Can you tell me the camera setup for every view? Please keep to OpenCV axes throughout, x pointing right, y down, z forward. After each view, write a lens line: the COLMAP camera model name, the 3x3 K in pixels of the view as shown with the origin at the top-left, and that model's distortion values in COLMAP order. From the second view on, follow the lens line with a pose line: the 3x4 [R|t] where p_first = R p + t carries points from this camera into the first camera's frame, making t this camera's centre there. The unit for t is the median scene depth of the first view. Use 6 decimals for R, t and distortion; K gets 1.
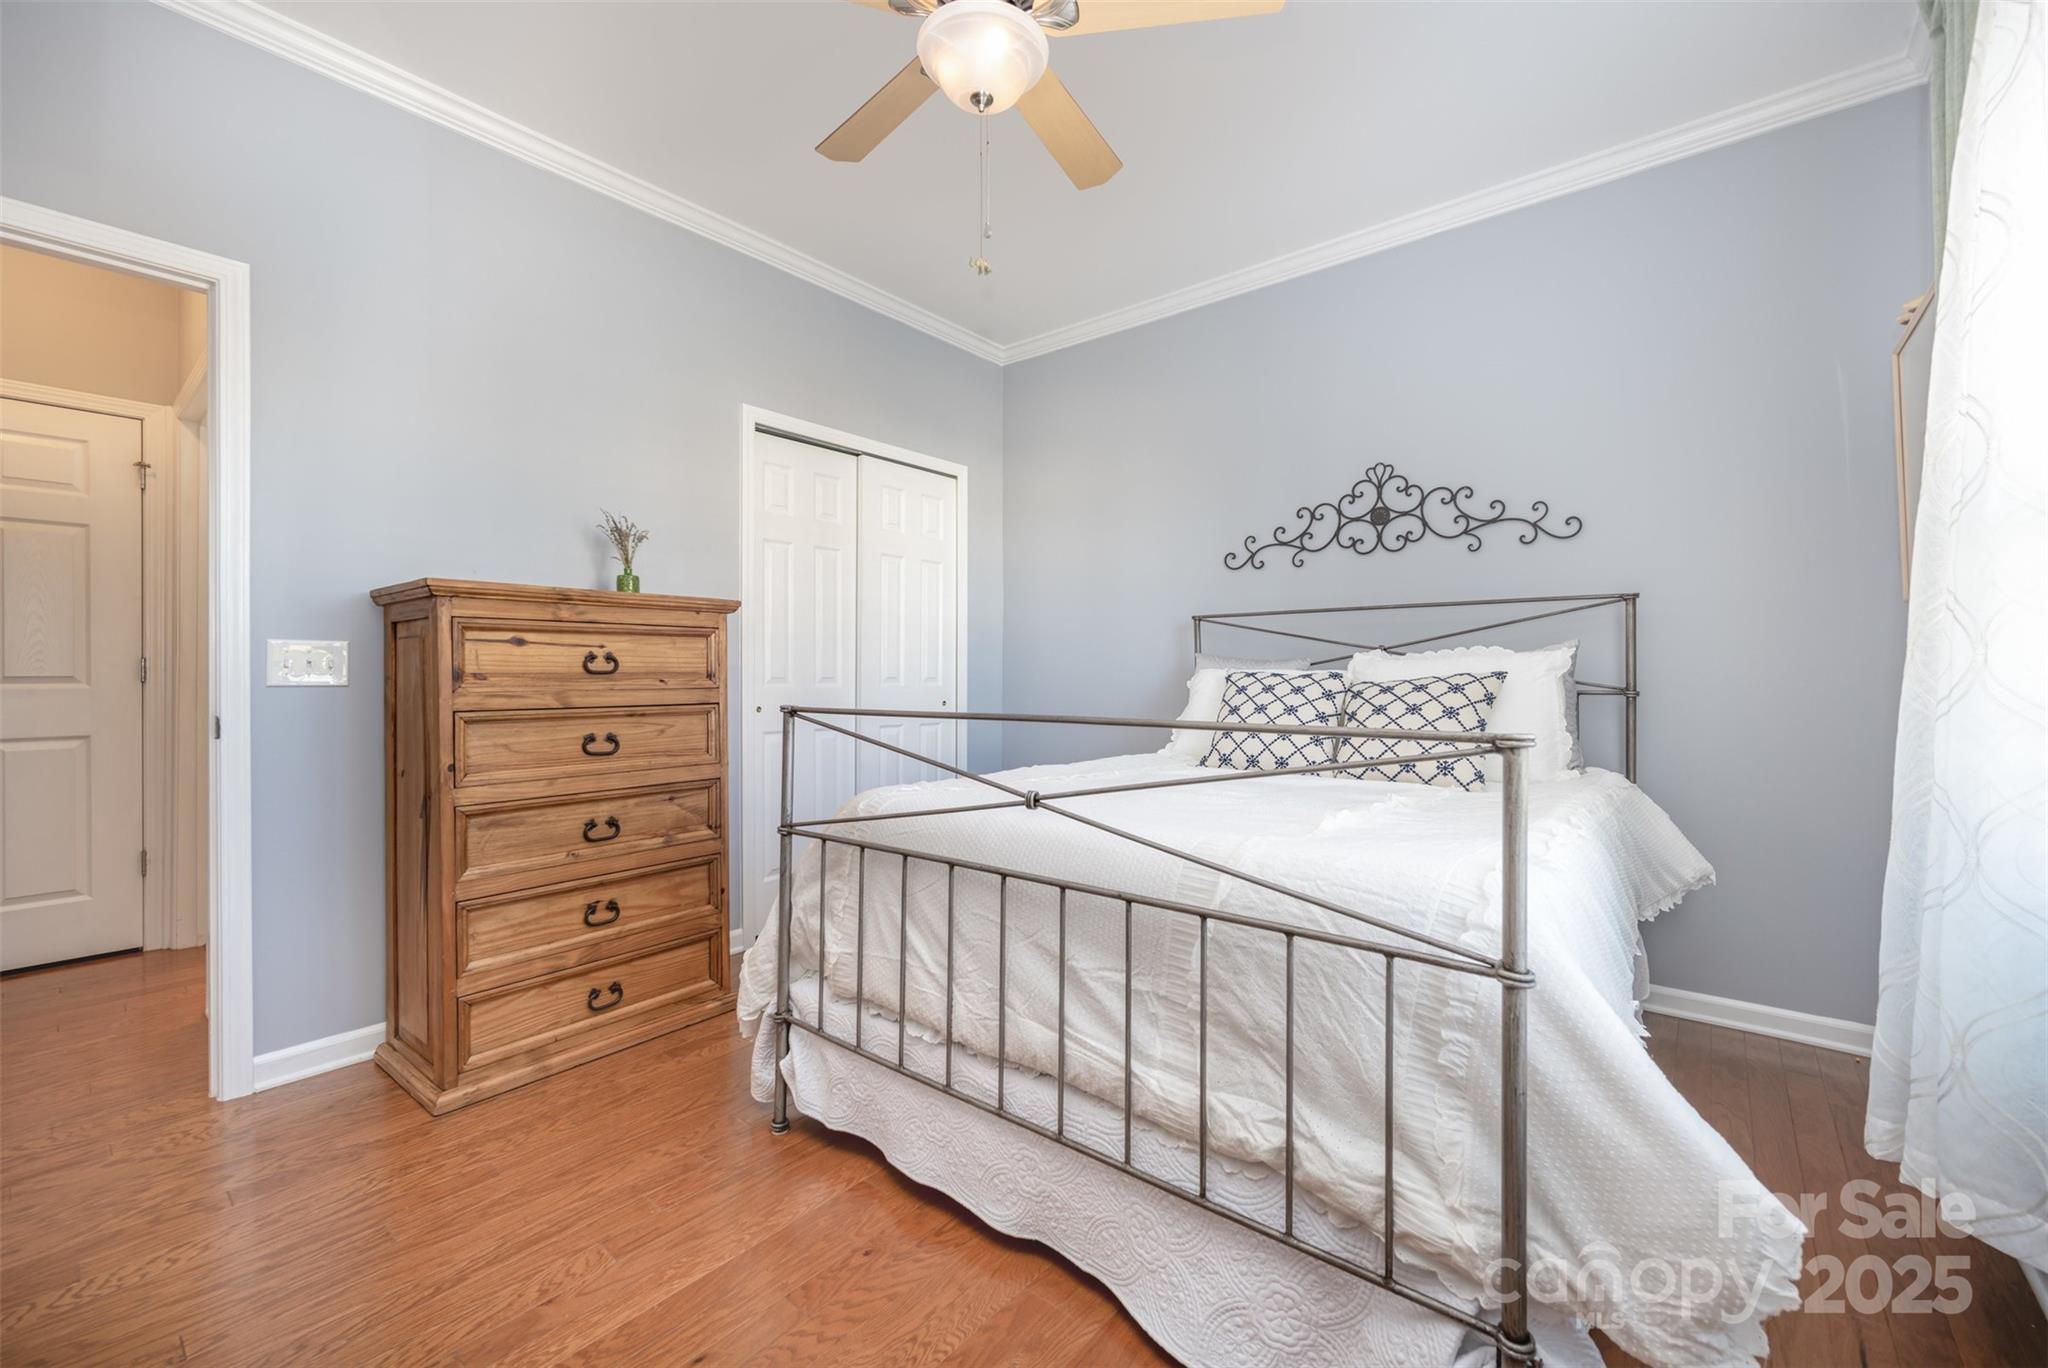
lens RADIAL K [[858.0, 0, 1028.7], [0, 858.0, 669.4], [0, 0, 1]] dist [0.001458, 0.000214]
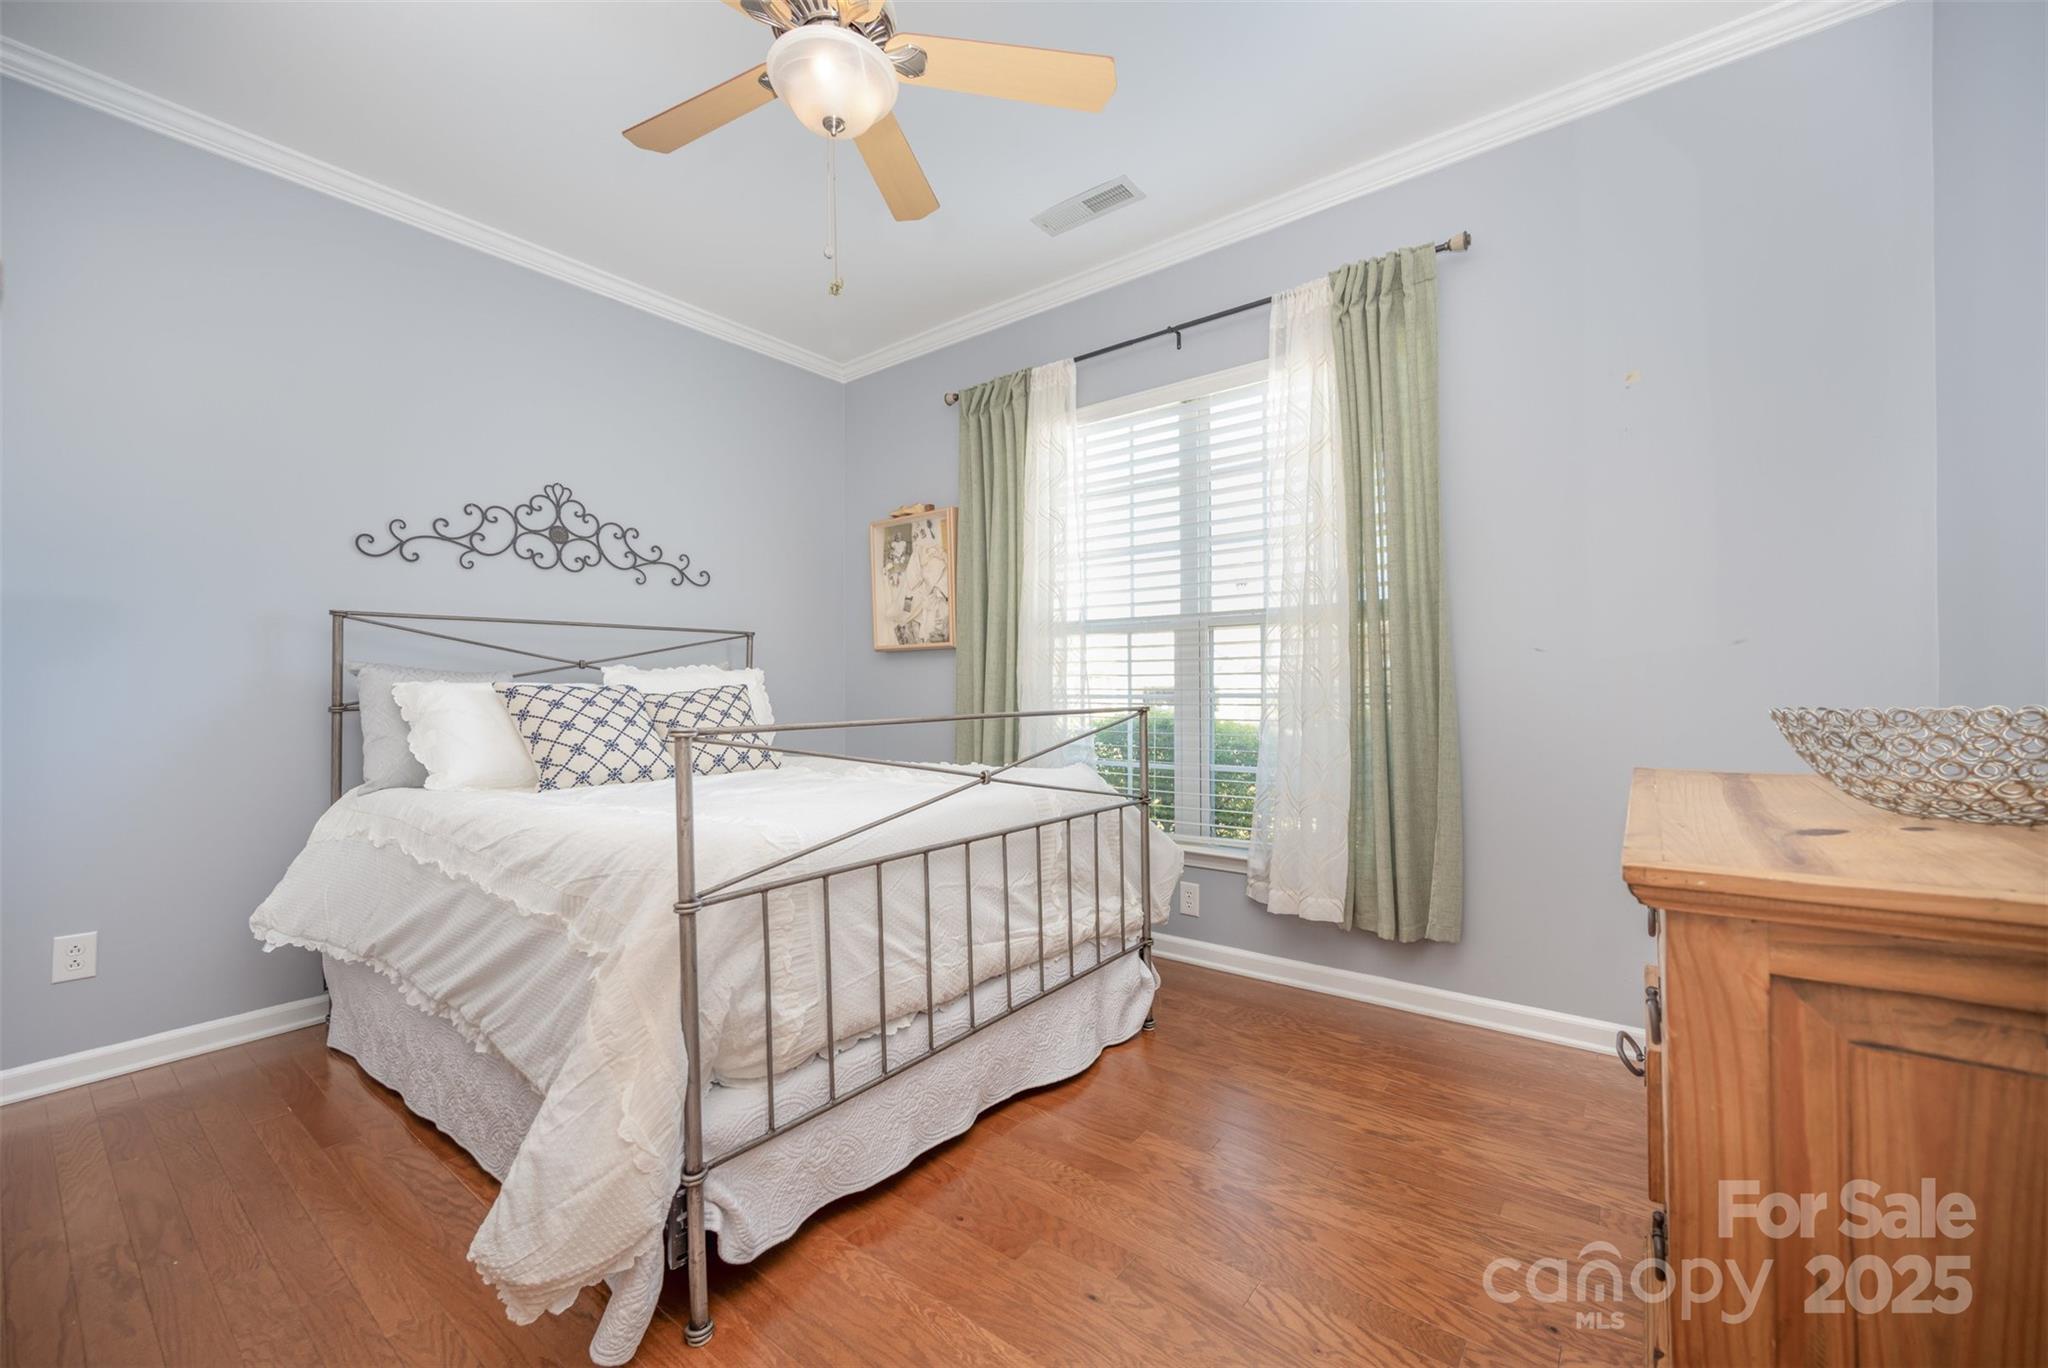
lens RADIAL K [[829.6, 0, 1026.3], [0, 829.6, 699.1], [0, 0, 1]] dist [-0.000637, -0.000080]
pose [[-0.053688, -0.013267, 0.998470, -0.661122], [0.003729, 0.999902, 0.013487, 0.008353], [-0.998551, 0.004447, -0.053633, 0.524487]]
